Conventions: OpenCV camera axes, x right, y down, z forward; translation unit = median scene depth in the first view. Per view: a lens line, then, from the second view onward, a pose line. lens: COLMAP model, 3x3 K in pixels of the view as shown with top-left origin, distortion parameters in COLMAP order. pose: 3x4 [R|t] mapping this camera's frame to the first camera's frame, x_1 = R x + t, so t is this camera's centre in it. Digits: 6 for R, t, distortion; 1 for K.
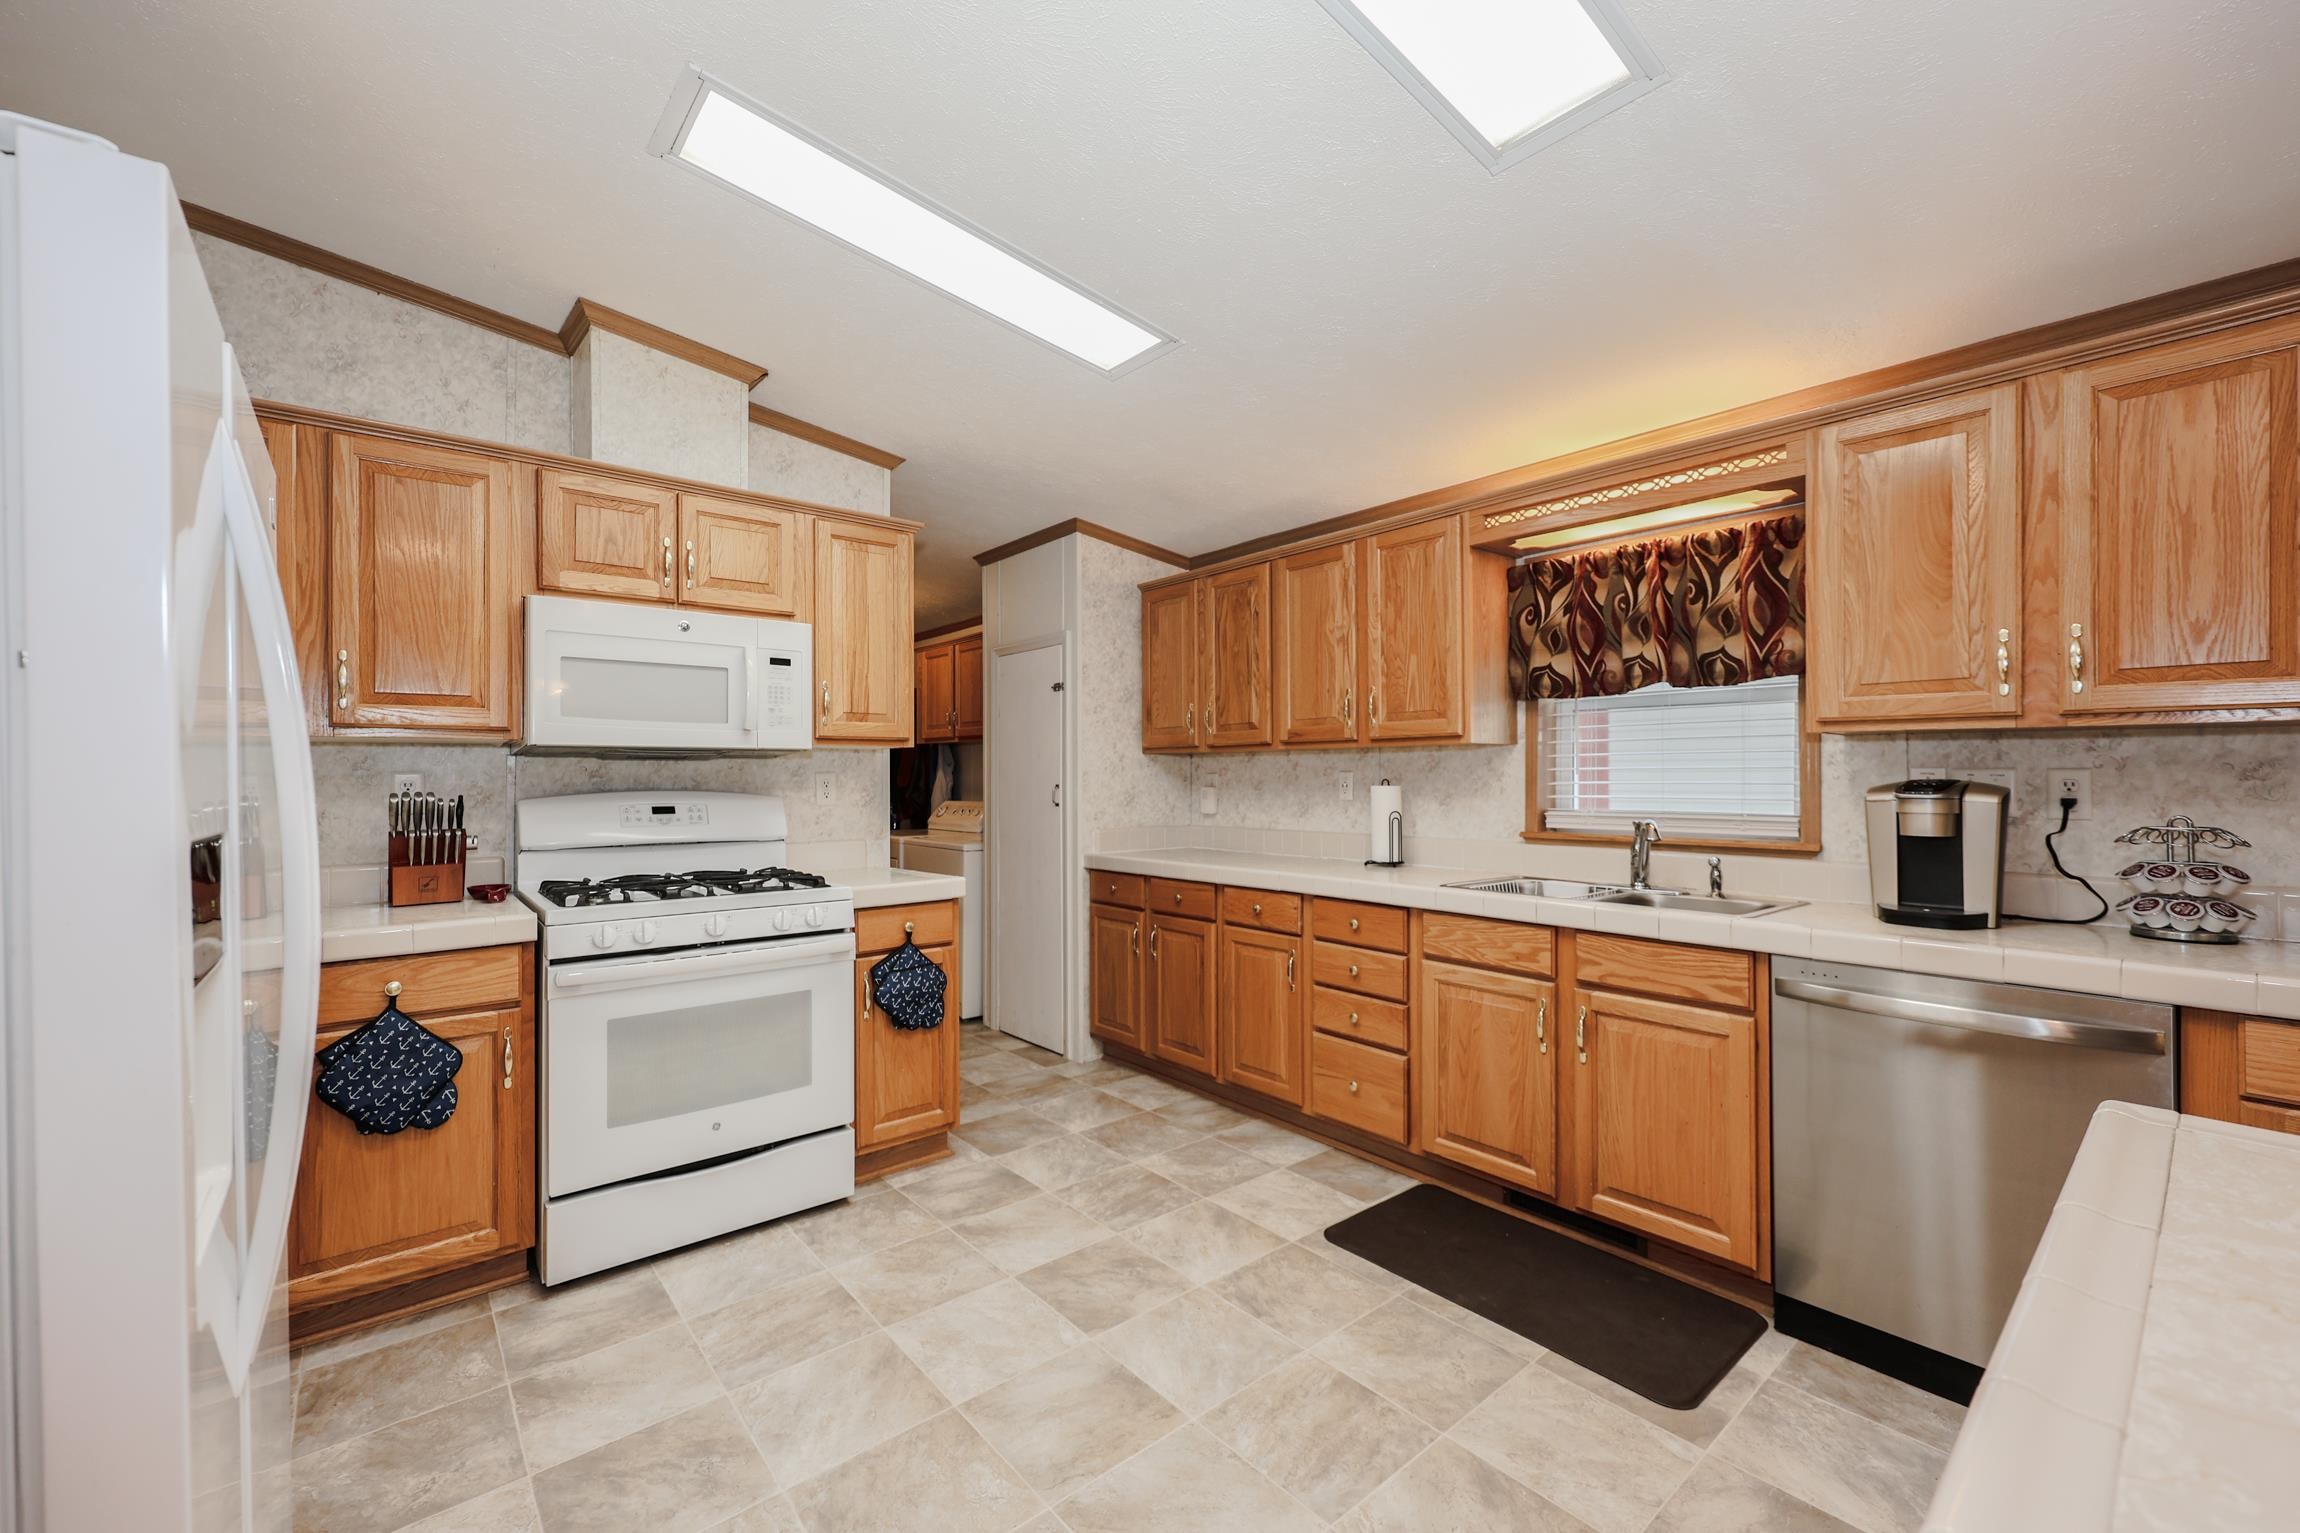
lens RADIAL K [[928.4, 0, 1145.1], [0, 928.4, 772.7], [0, 0, 1]] dist [0.006393, -0.000014]
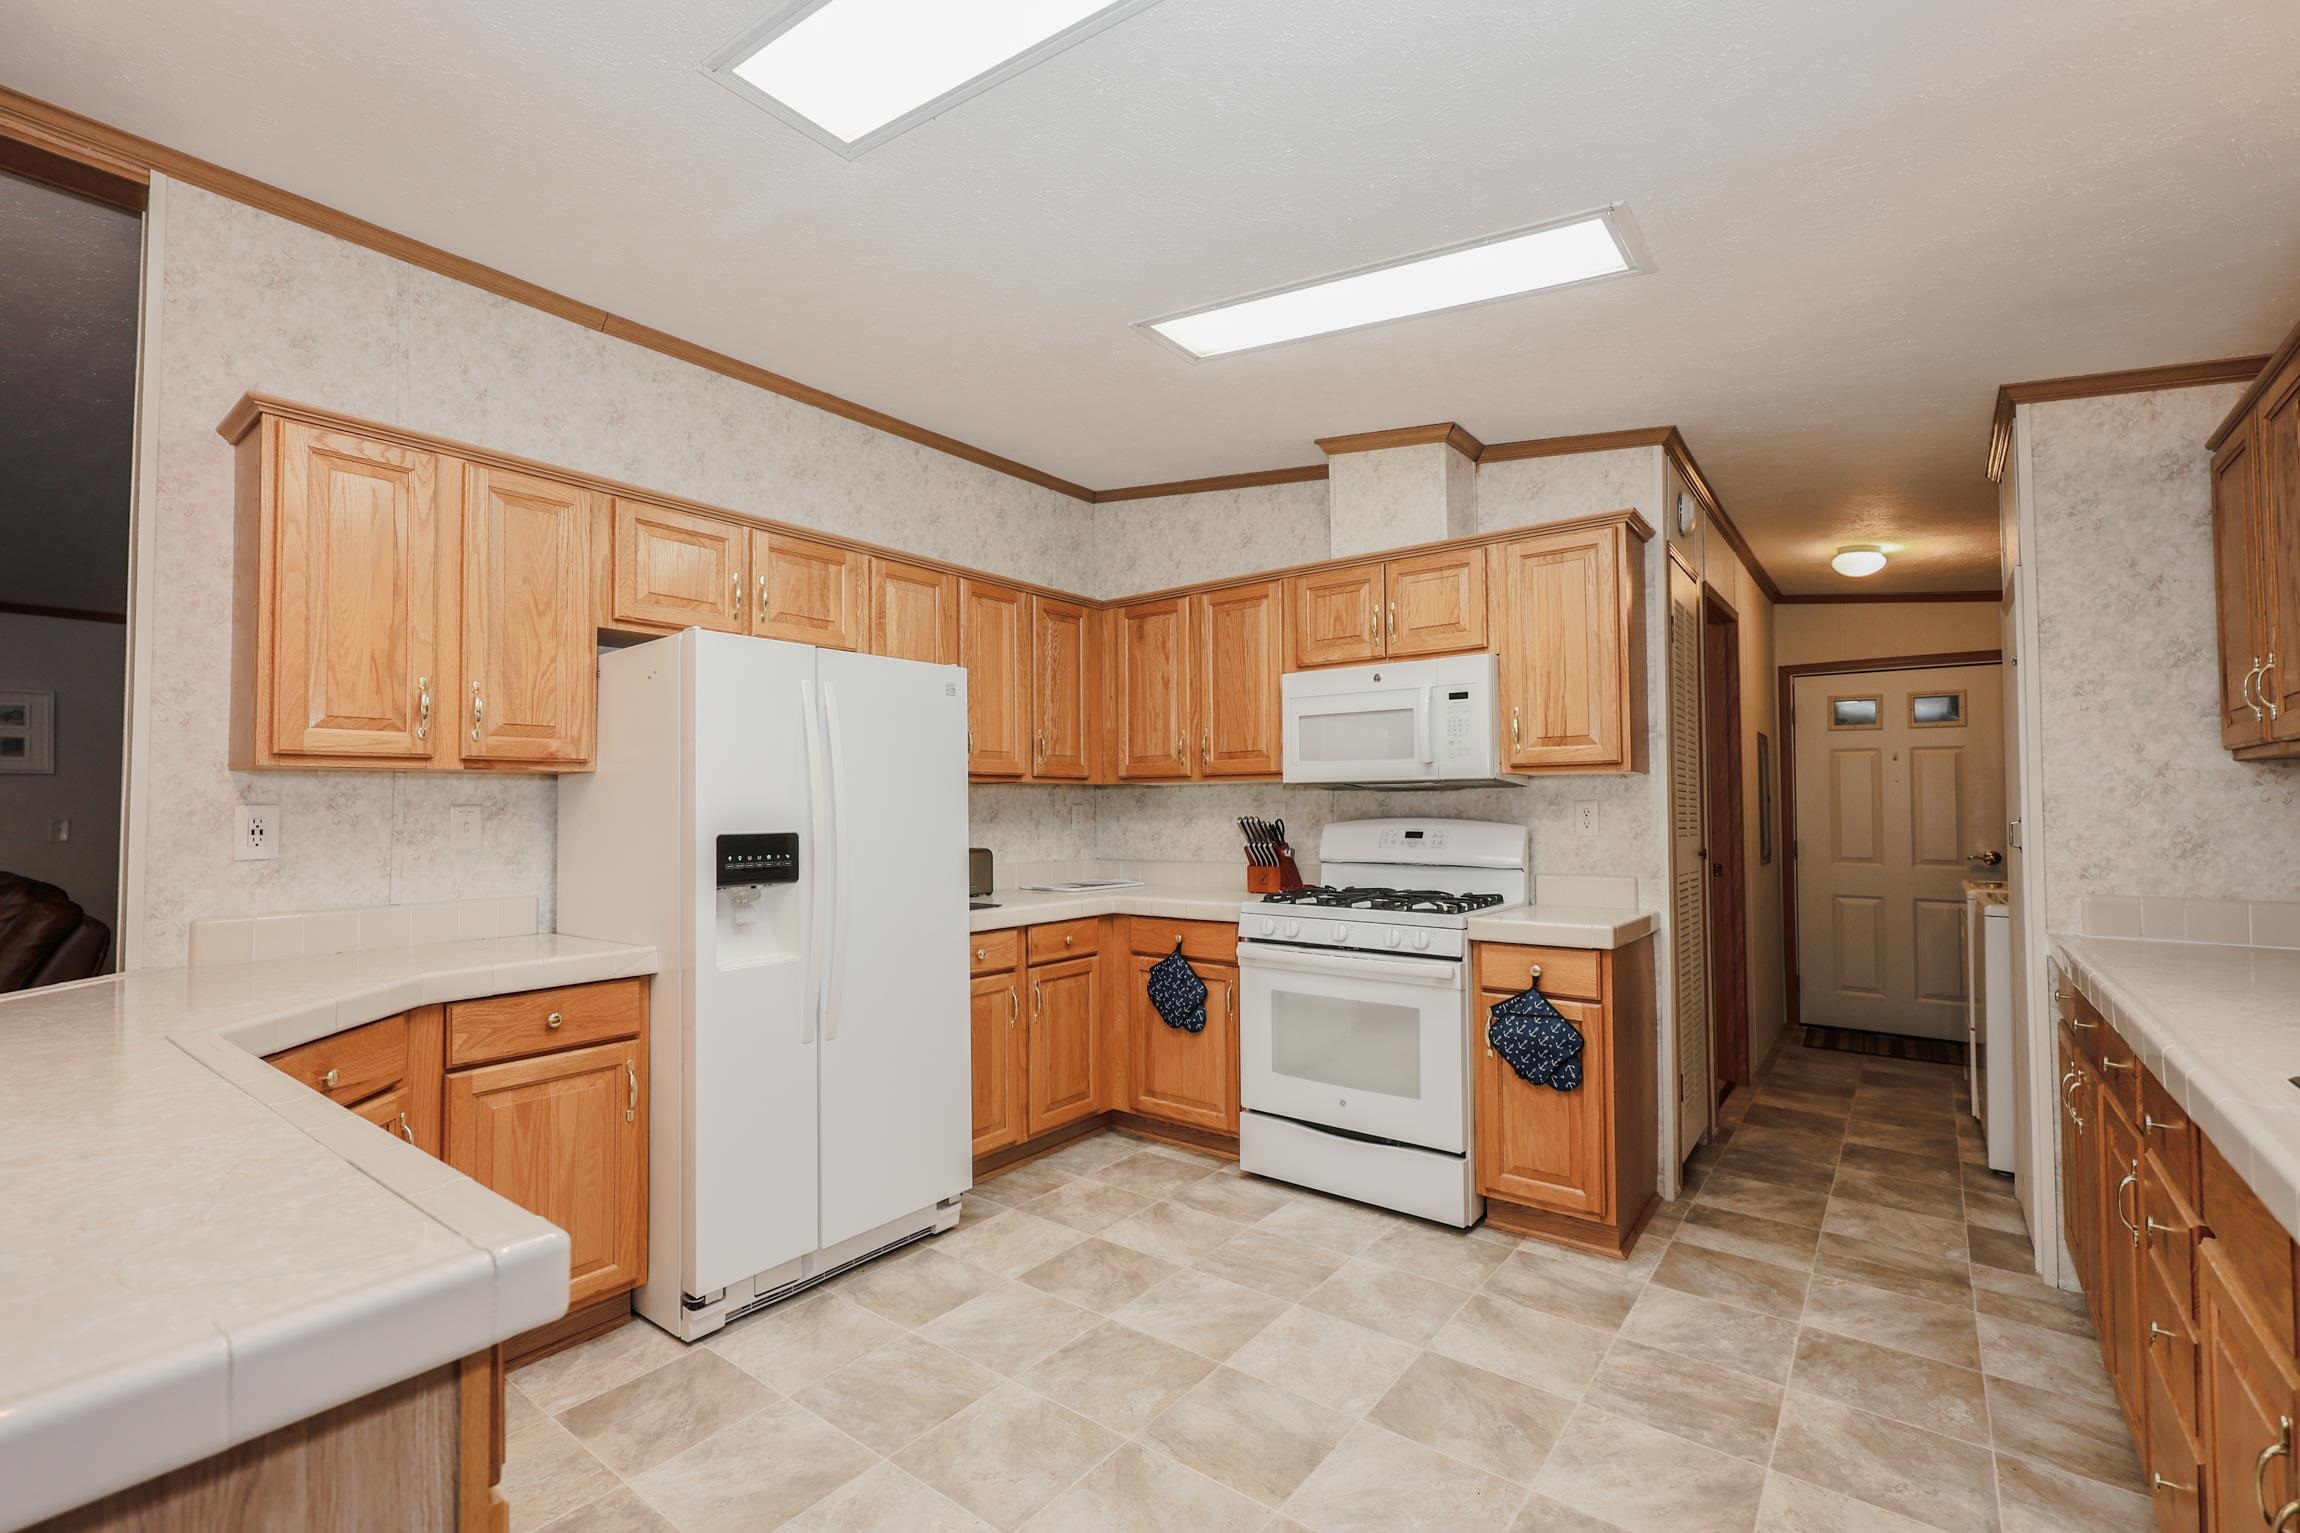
lens RADIAL K [[991.1, 0, 1134.0], [0, 991.1, 778.1], [0, 0, 1]] dist [0.000751, -0.000058]
pose [[0.203369, -0.029332, -0.978663, 0.634268], [0.008223, 0.999567, -0.028250, 0.001644], [0.979068, -0.002302, 0.203522, 0.425058]]
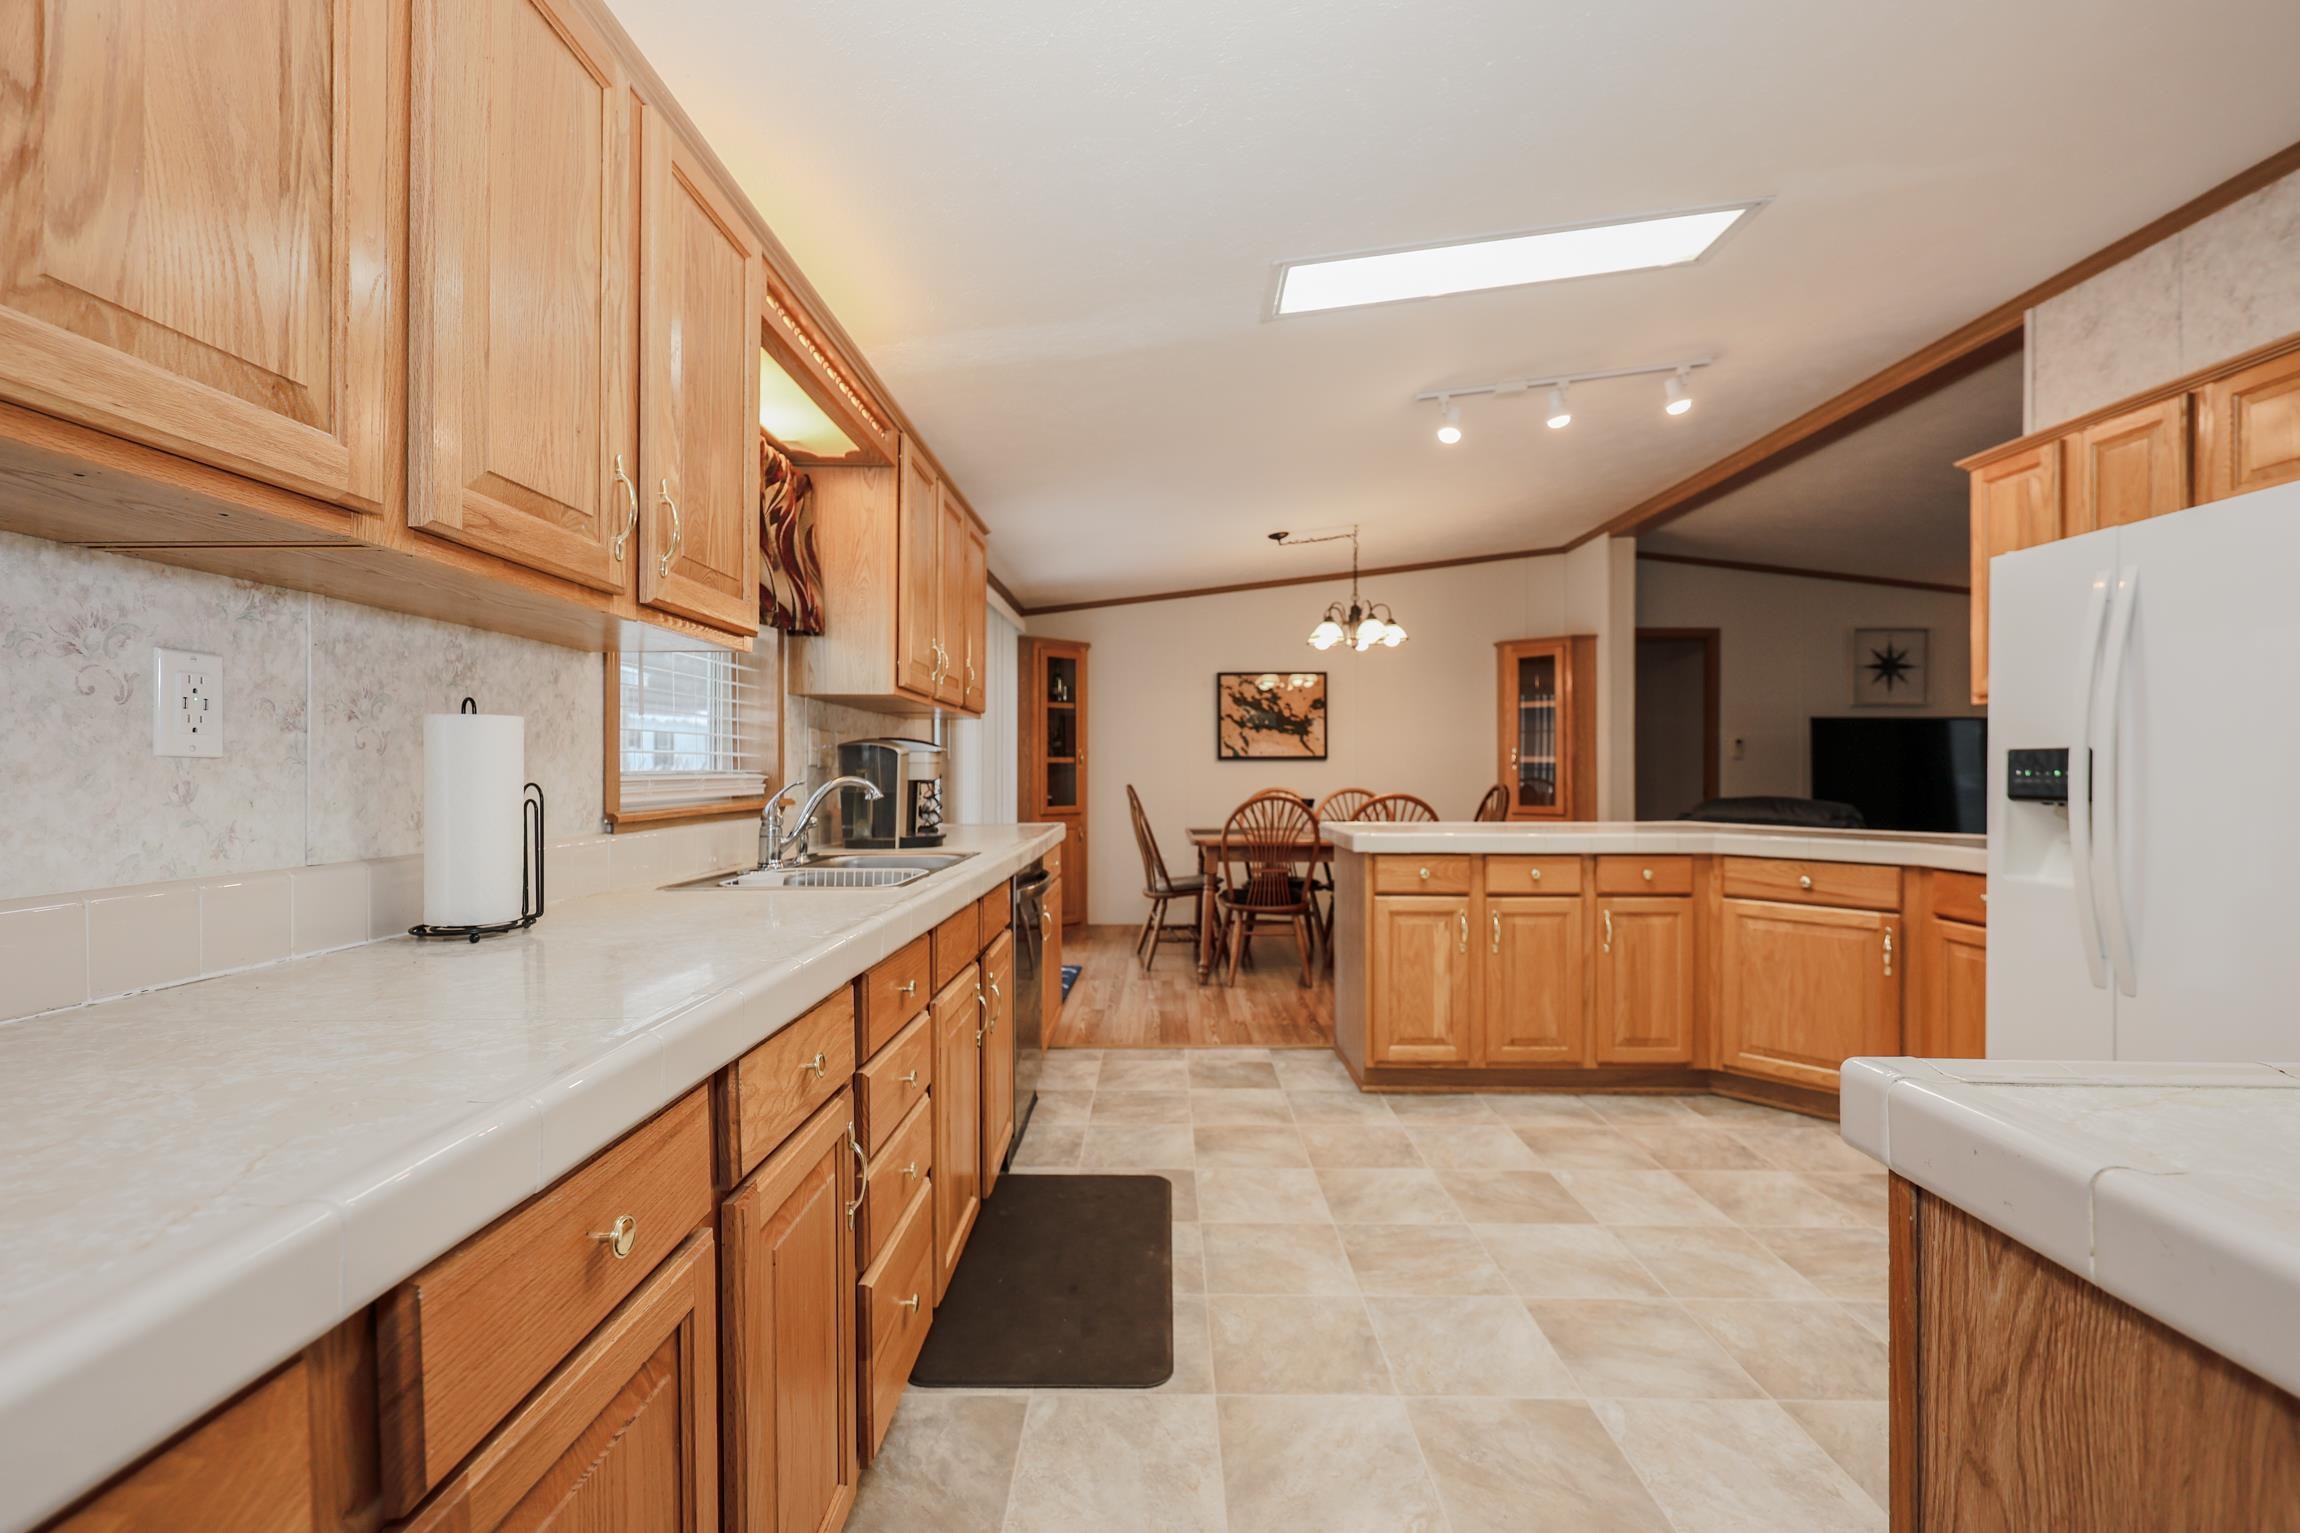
lens RADIAL K [[956.4, 0, 1154.2], [0, 956.4, 789.9], [0, 0, 1]] dist [0.000627, 0.000064]
pose [[-0.760574, -0.010850, 0.649160, -0.224388], [0.000735, 0.999845, 0.017572, 0.045033], [-0.649250, 0.013842, -0.760449, 1.363672]]
